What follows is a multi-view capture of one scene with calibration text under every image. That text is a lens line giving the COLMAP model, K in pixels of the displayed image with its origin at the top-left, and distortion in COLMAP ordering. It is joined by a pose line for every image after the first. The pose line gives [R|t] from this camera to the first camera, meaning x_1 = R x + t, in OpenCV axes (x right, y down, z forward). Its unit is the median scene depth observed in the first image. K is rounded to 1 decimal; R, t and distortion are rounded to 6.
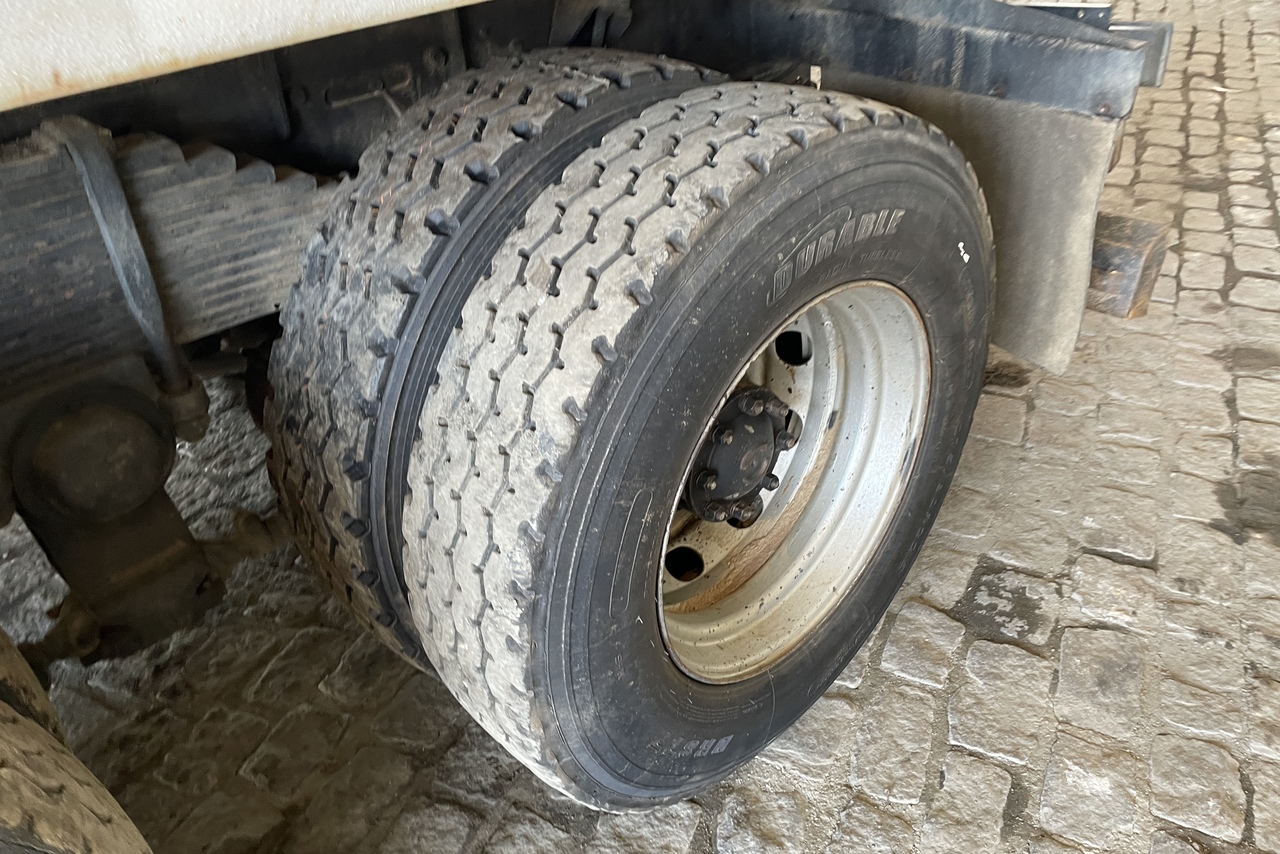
lens RADIAL K [[968.2, 0, 645.2], [0, 968.2, 416.7], [0, 0, 1]] dist [0.097874, -0.137907]
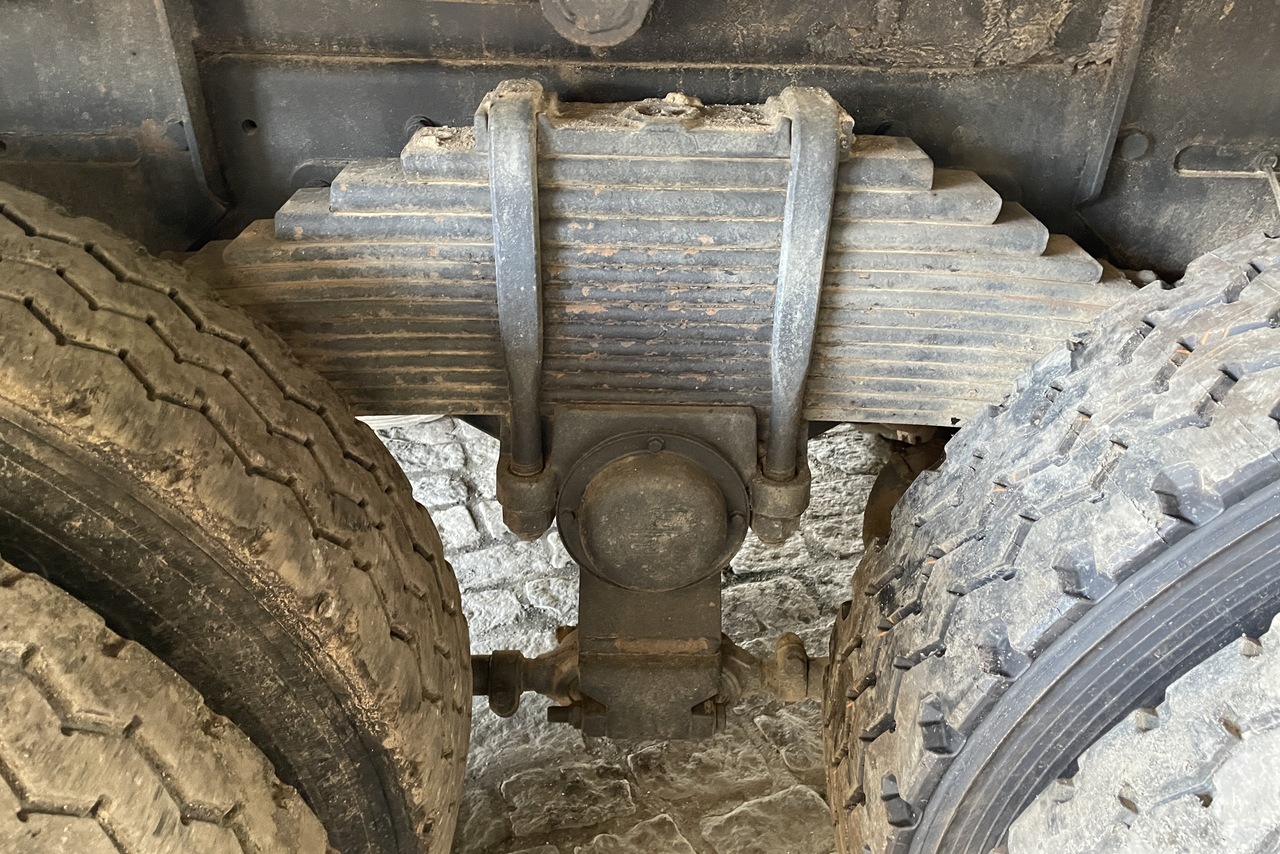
lens RADIAL K [[968.2, 0, 645.2], [0, 968.2, 416.7], [0, 0, 1]] dist [0.097874, -0.137907]
pose [[0.703270, 0.399336, -0.588168, -0.147610], [-0.435694, 0.895853, 0.087282, -0.092642], [0.561767, 0.194879, 0.804015, 0.380615]]
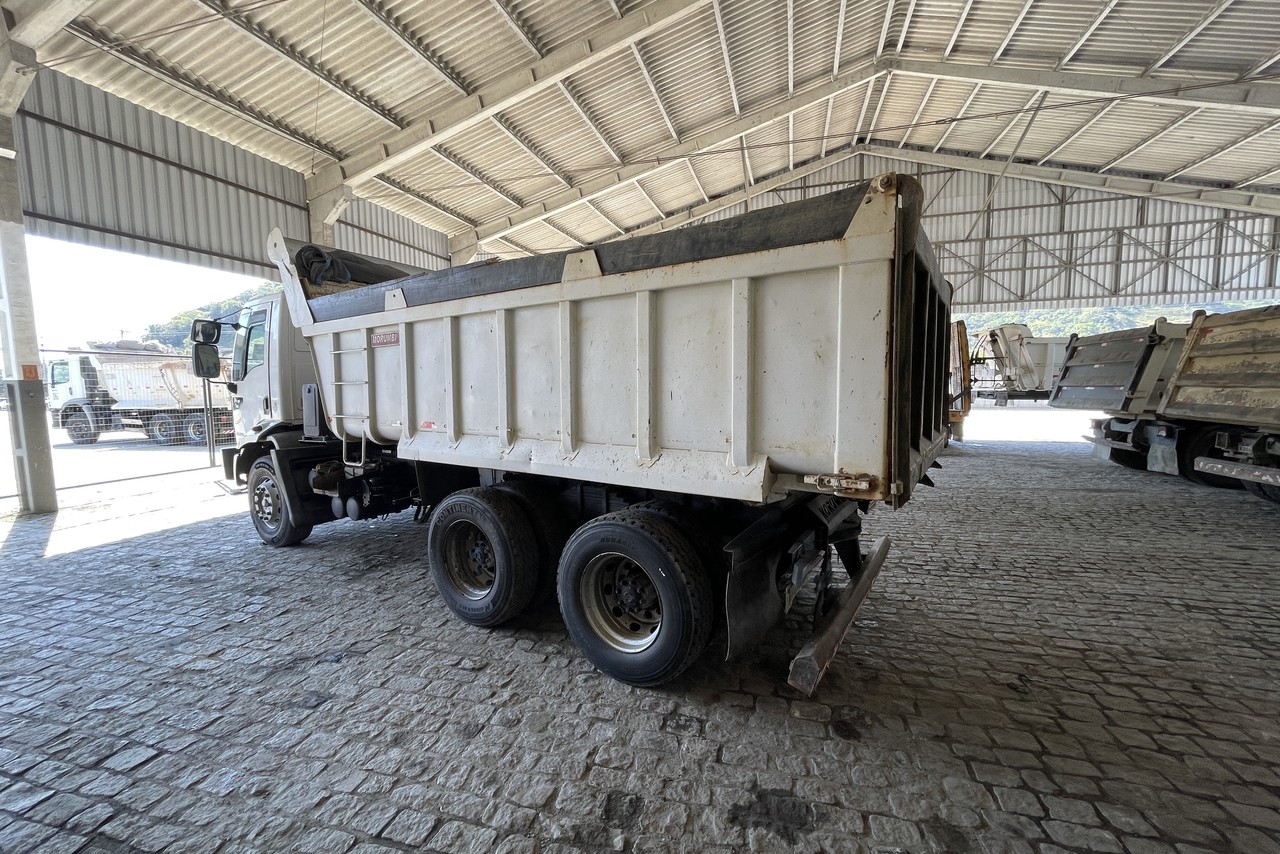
lens RADIAL K [[530.0, 0, 640.0], [0, 530.0, 427.0], [0, 0, 1]] dist [-0.000378, 0.000050]
pose [[0.188620, 0.134027, -0.972861, 2.638196], [-0.544487, 0.838710, 0.009980, -0.723065], [0.817286, 0.527828, 0.231174, 0.153845]]
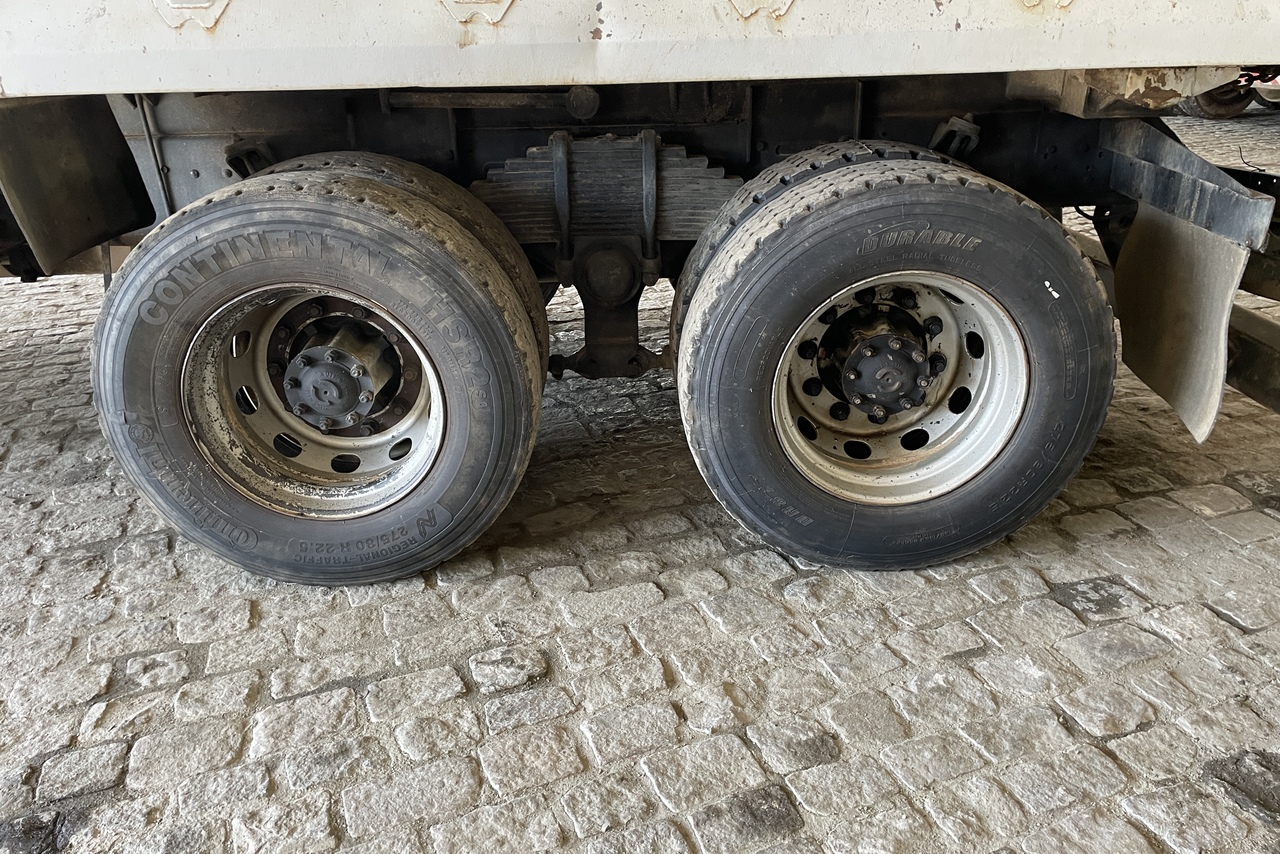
lens RADIAL K [[968.2, 0, 645.2], [0, 968.2, 416.7], [0, 0, 1]] dist [0.097874, -0.137907]
pose [[0.721093, 0.307933, -0.620647, 1.039778], [-0.397958, 0.917375, -0.007210, 0.340299], [0.567146, 0.252191, 0.784057, -0.656745]]
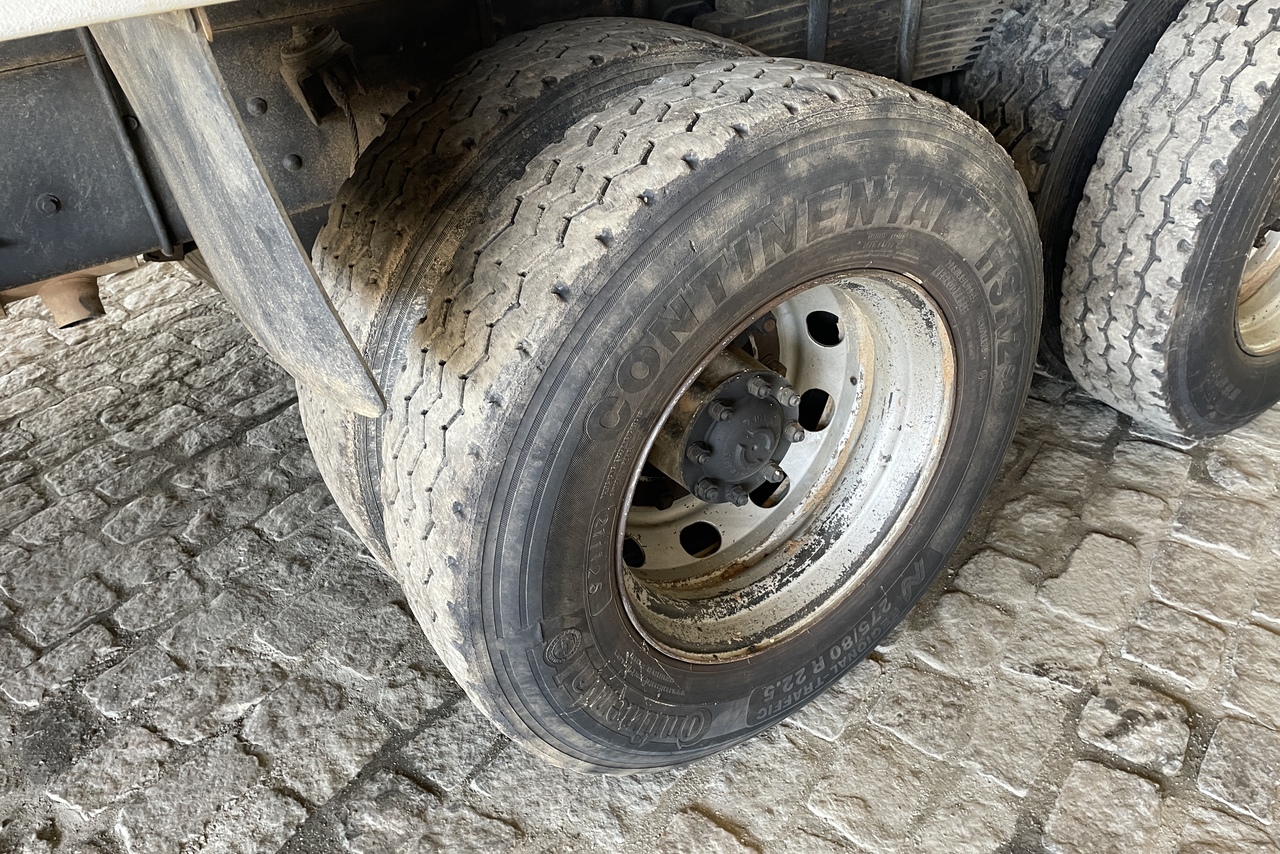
lens RADIAL K [[968.2, 0, 645.2], [0, 968.2, 416.7], [0, 0, 1]] dist [0.097874, -0.137907]
pose [[0.982089, 0.106193, -0.155642, -0.627777], [-0.102516, 0.994233, 0.031489, 0.479143], [0.158088, -0.014969, 0.987312, -0.646315]]
